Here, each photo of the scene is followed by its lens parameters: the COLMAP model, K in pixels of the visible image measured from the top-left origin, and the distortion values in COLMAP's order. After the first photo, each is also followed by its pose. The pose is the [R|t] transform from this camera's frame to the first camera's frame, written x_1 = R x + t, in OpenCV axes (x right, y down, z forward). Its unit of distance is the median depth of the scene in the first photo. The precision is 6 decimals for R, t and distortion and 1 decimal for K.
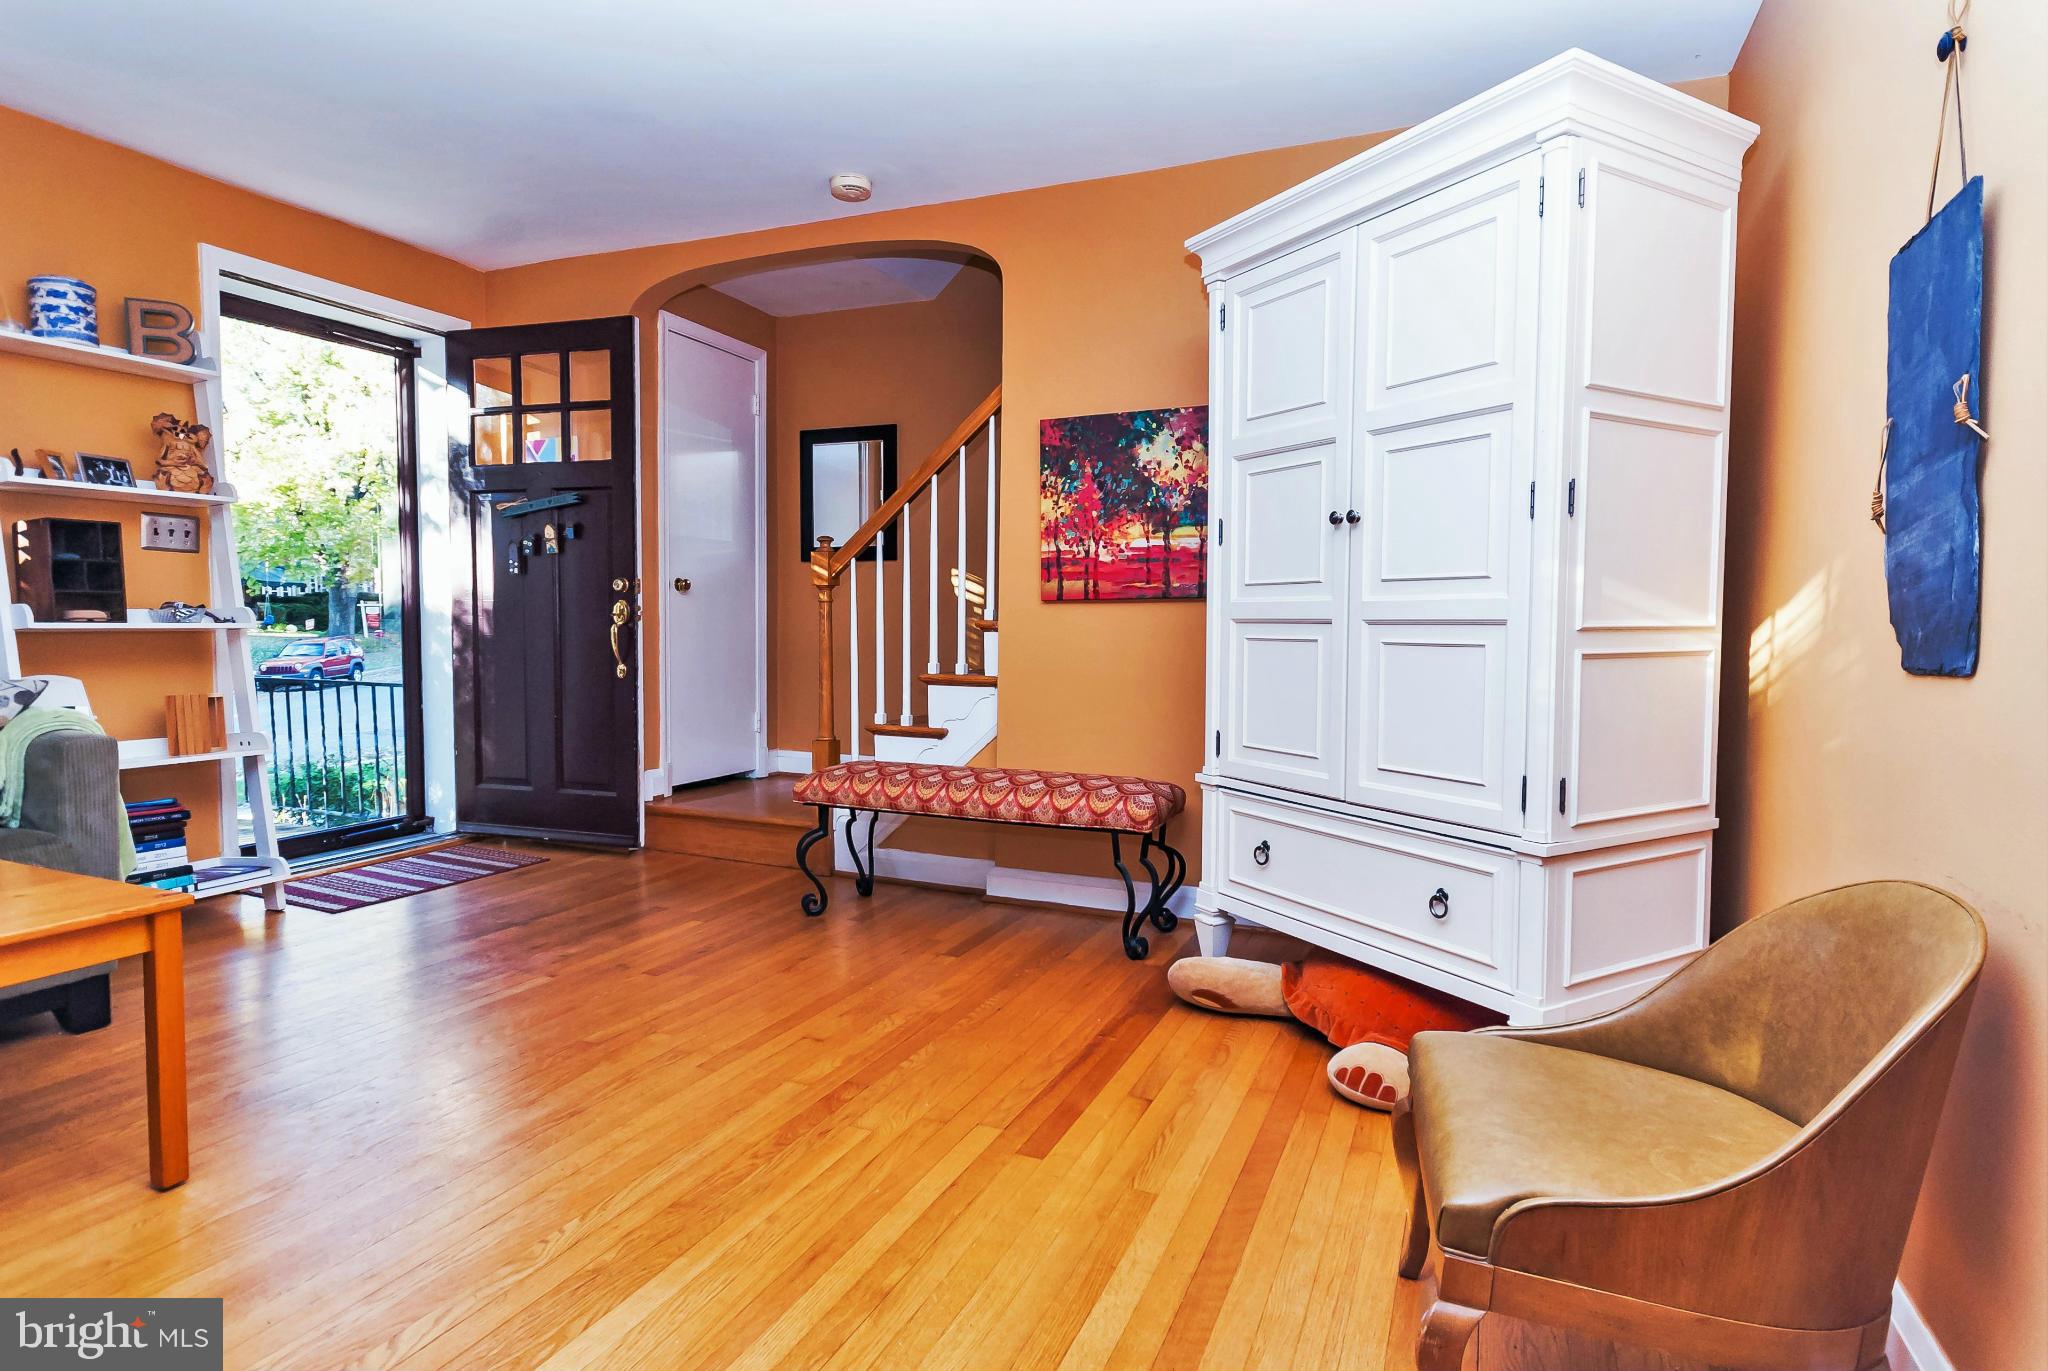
lens RADIAL K [[1129.6, 0, 1024.8], [0, 1129.6, 692.5], [0, 0, 1]] dist [-0.015621, -0.003773]
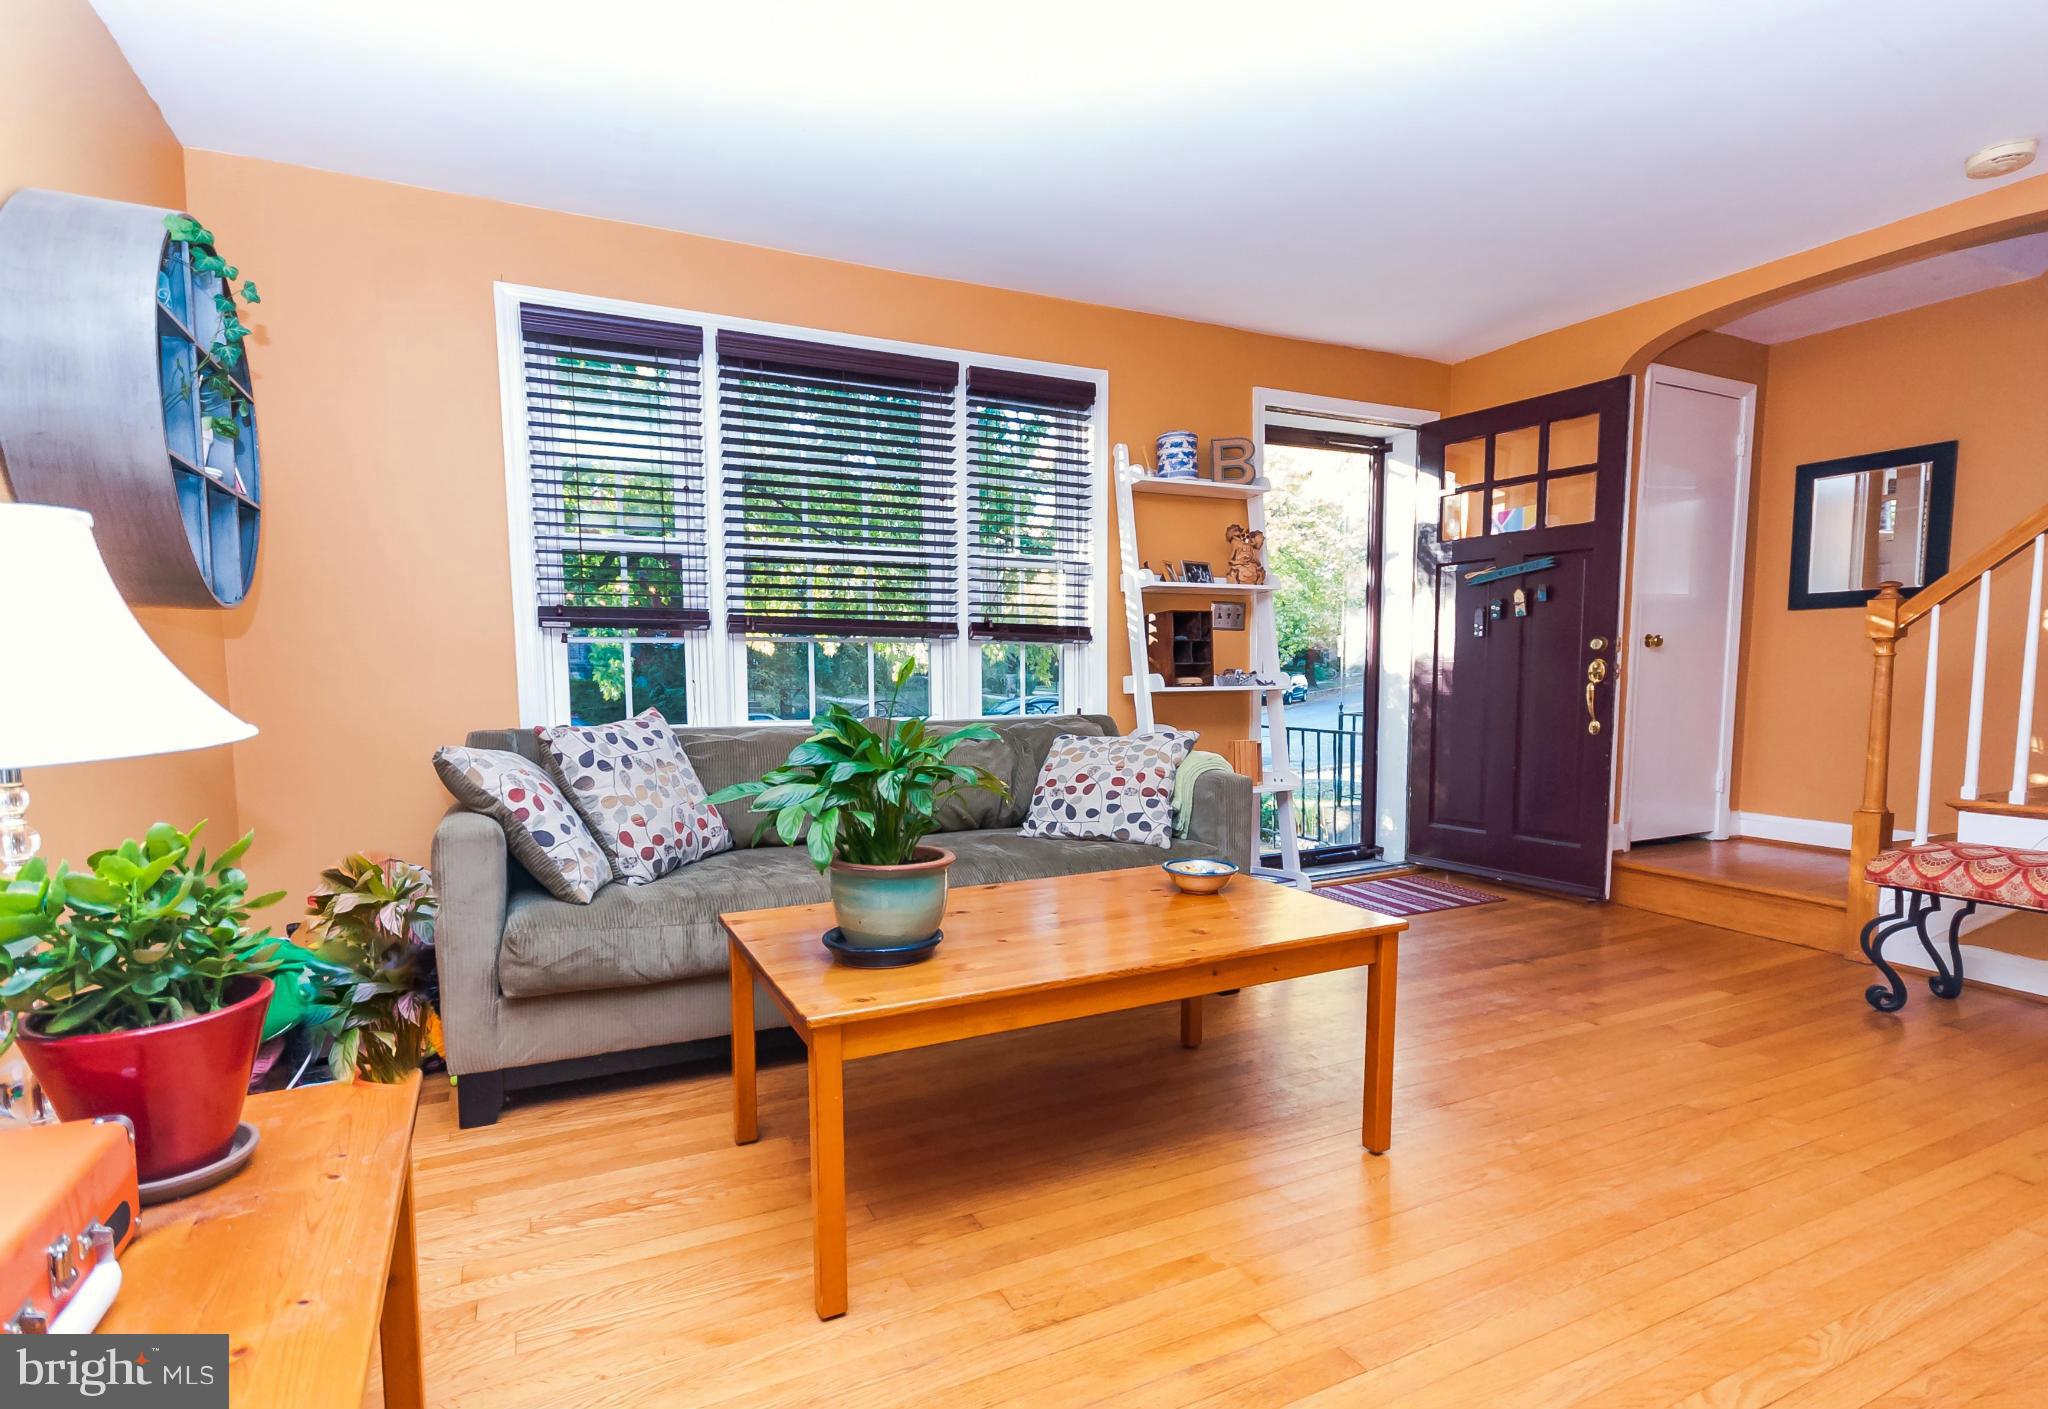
lens RADIAL K [[993.8, 0, 996.2], [0, 993.8, 765.3], [0, 0, 1]] dist [-0.000519, 0.000346]
pose [[0.736021, 0.048038, -0.675252, -0.145719], [-0.026027, 0.998750, 0.042683, -0.009389], [0.676459, -0.013841, 0.736351, -0.039714]]
